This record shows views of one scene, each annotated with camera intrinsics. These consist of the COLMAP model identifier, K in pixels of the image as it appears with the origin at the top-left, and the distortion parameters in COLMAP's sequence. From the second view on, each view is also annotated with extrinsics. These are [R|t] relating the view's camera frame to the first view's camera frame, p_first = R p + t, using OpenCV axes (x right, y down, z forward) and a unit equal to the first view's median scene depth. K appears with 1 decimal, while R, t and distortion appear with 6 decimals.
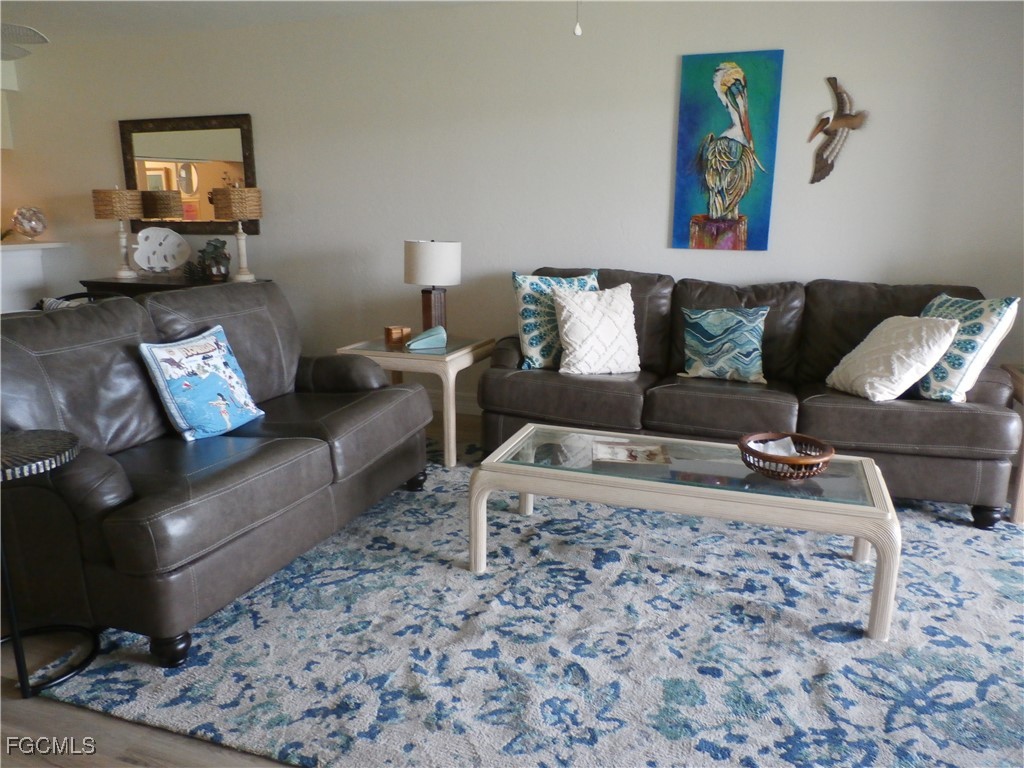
lens RADIAL K [[764.7, 0, 515.4], [0, 764.7, 395.4], [0, 0, 1]] dist [-0.025247, 0.002804]
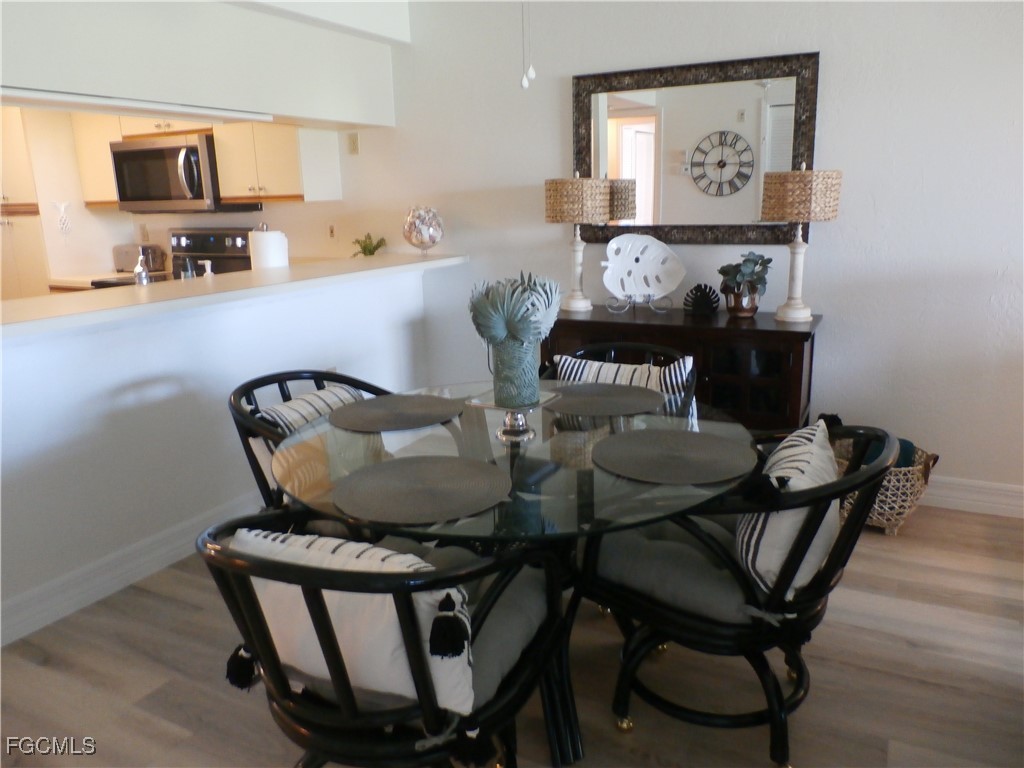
lens RADIAL K [[764.7, 0, 515.4], [0, 764.7, 395.4], [0, 0, 1]] dist [-0.025247, 0.002804]
pose [[0.988583, 0.016787, -0.149740, -0.474812], [-0.017082, 0.999854, -0.000680, -0.079603], [0.149707, 0.003230, 0.988725, 0.330553]]
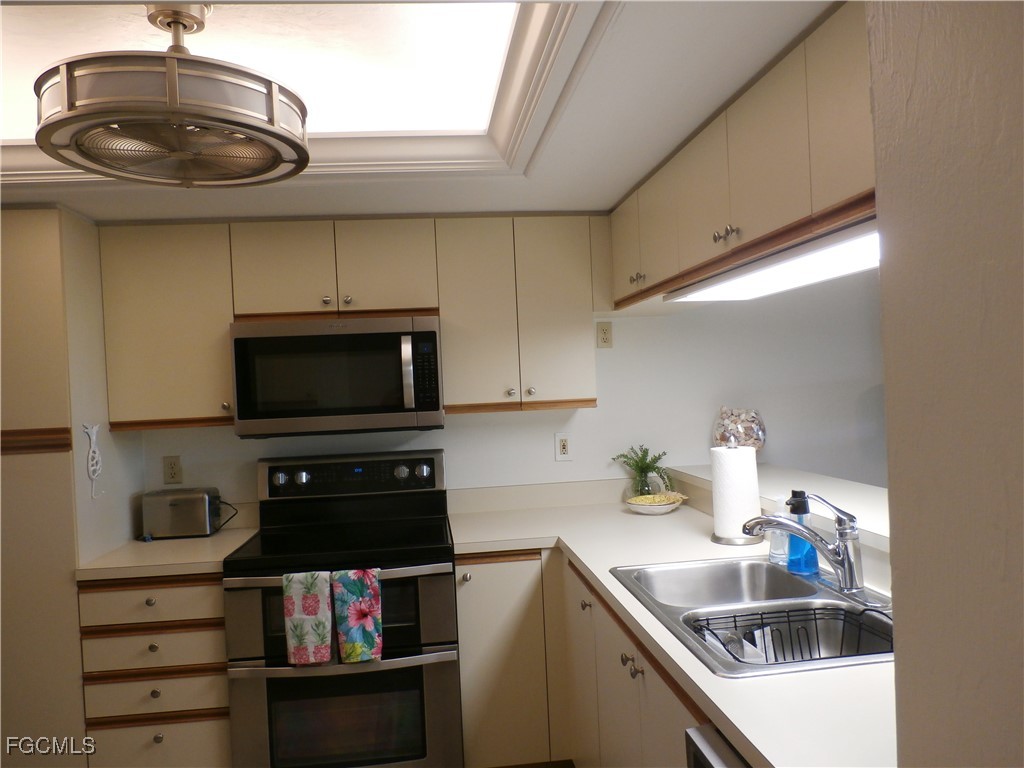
lens RADIAL K [[764.7, 0, 515.4], [0, 764.7, 395.4], [0, 0, 1]] dist [-0.025247, 0.002804]
pose [[0.896758, -0.048410, 0.439864, -1.101291], [0.157077, 0.964093, -0.214130, -0.167138], [-0.413704, 0.261116, 0.872163, 0.580585]]
